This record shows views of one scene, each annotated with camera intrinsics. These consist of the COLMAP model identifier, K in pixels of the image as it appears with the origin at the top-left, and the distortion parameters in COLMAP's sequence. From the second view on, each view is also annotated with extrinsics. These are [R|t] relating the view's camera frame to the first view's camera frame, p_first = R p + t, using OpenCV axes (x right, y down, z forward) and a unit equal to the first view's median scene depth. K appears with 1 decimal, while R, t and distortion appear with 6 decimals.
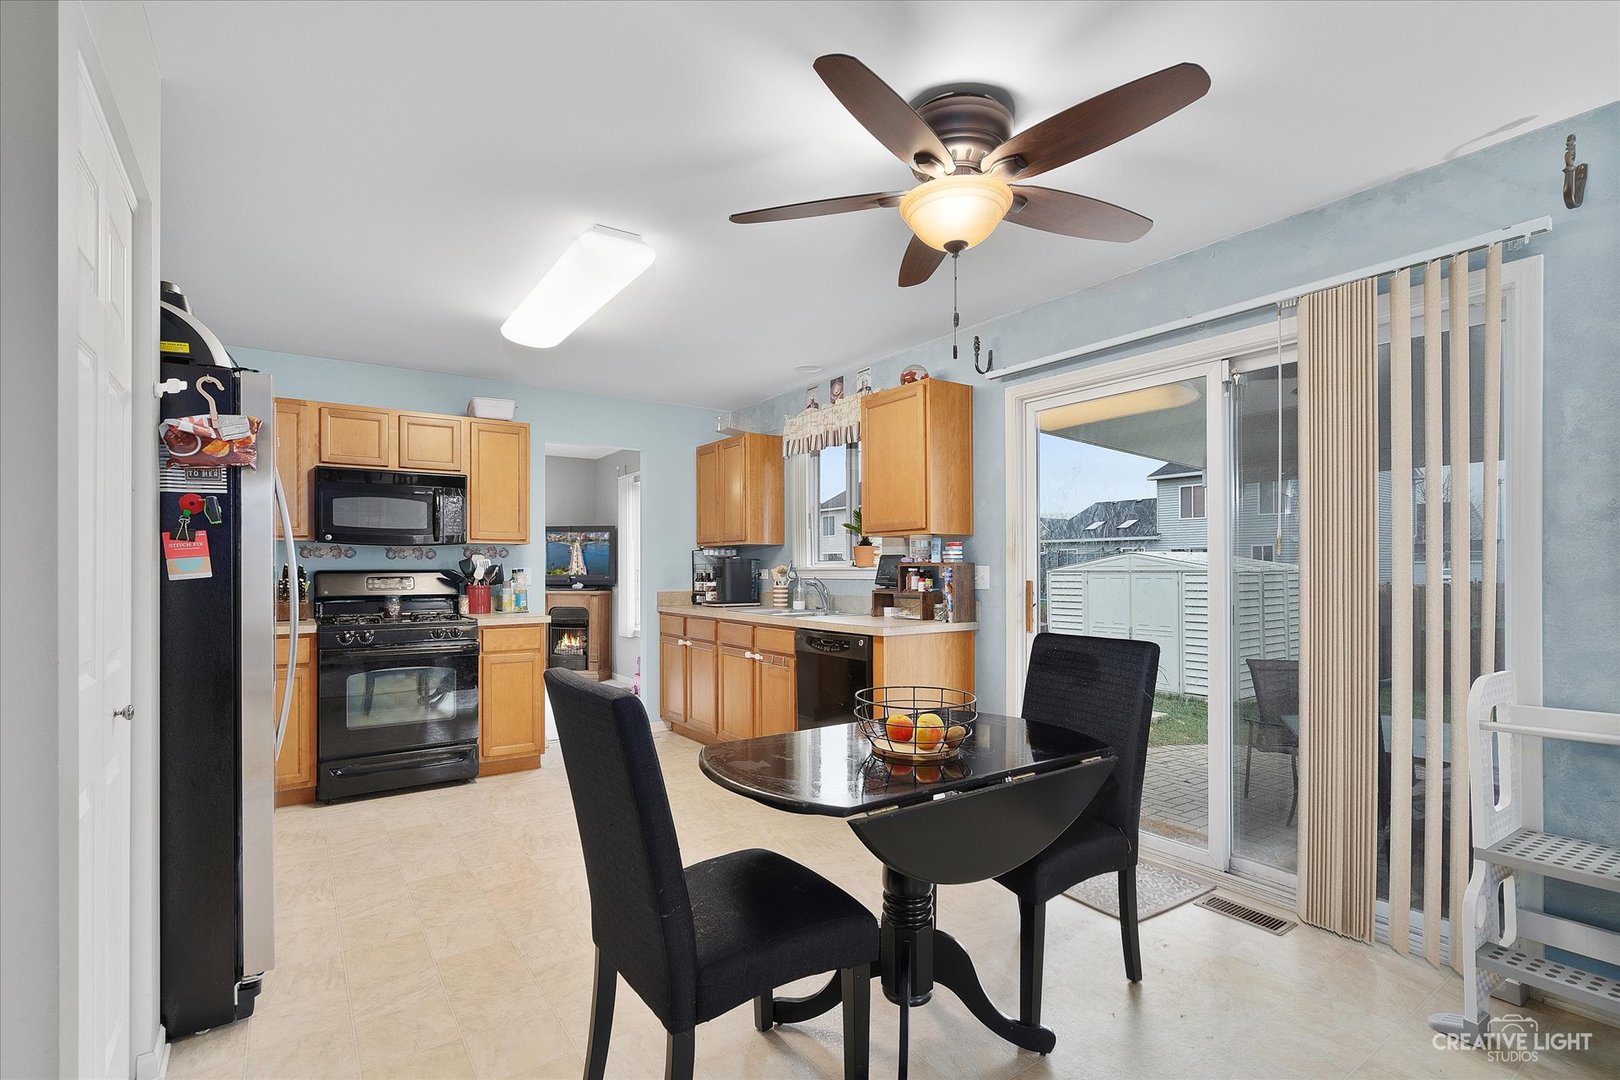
lens RADIAL K [[758.8, 0, 808.2], [0, 758.8, 558.5], [0, 0, 1]] dist [-0.014093, 0.000101]
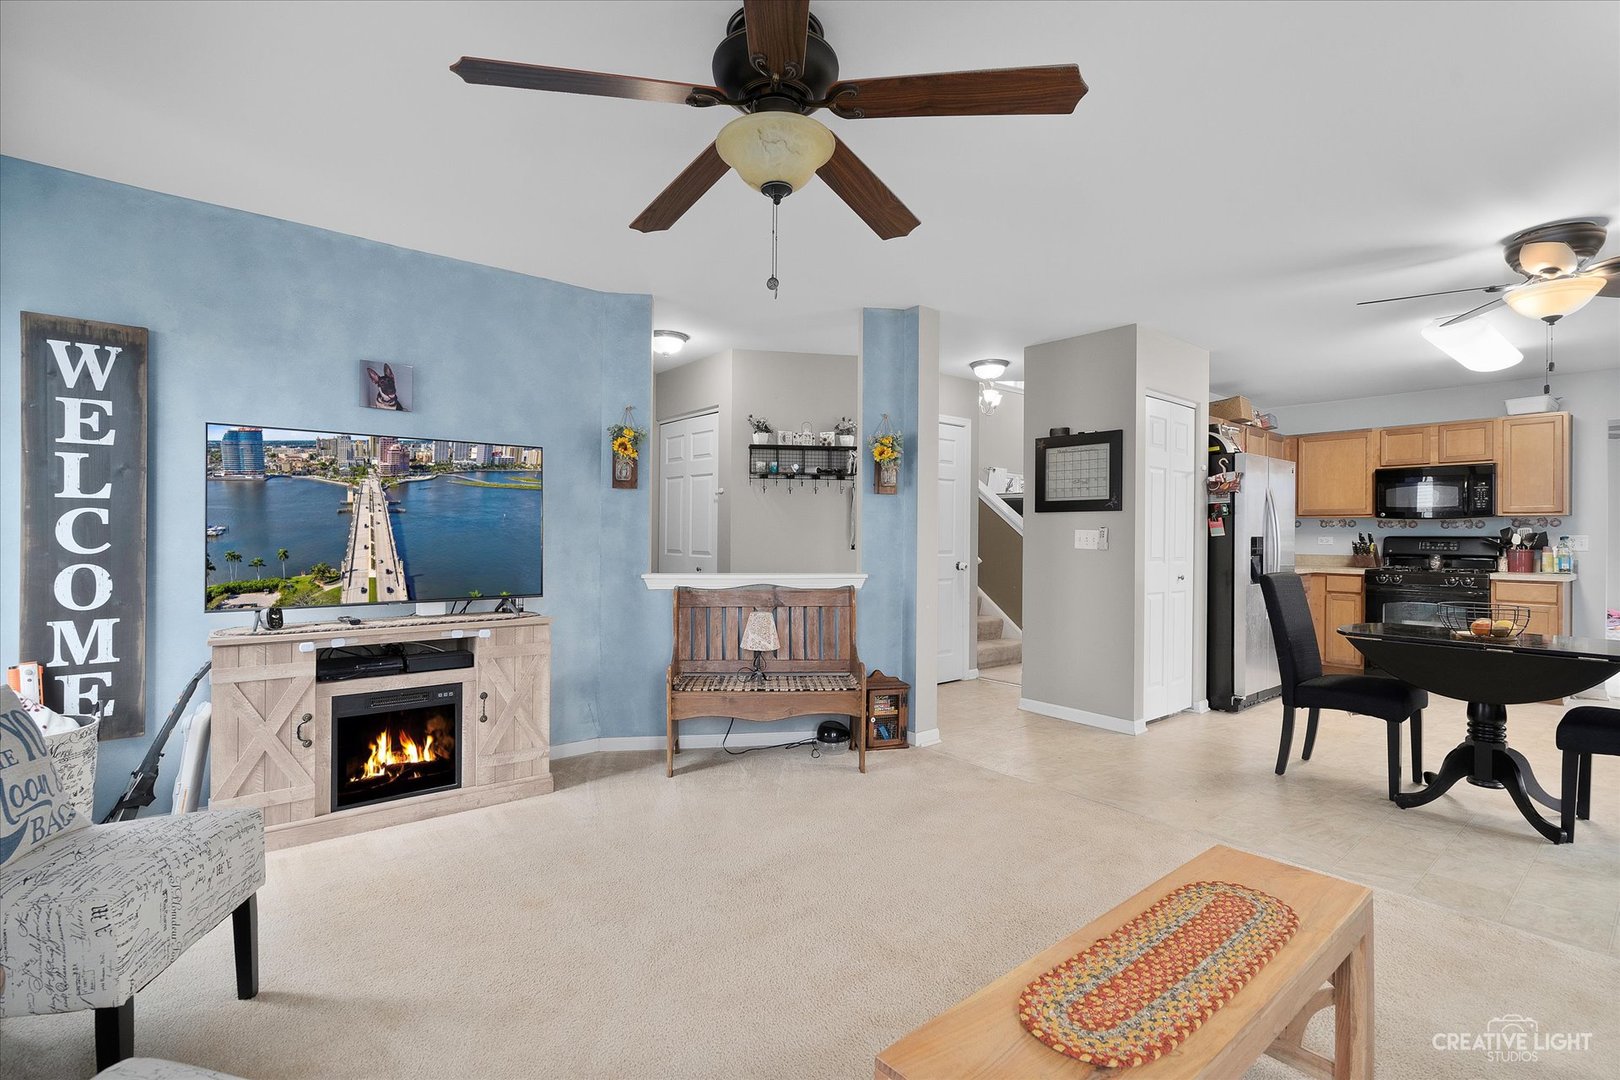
lens RADIAL K [[721.7, 0, 810.0], [0, 721.7, 540.0], [0, 0, 1]] dist [-0.019531, 0.000071]
pose [[0.078756, 0.012374, -0.996817, 1.536591], [0.002413, 0.999918, 0.012603, 0.006469], [0.996891, -0.003398, 0.078719, -0.612265]]
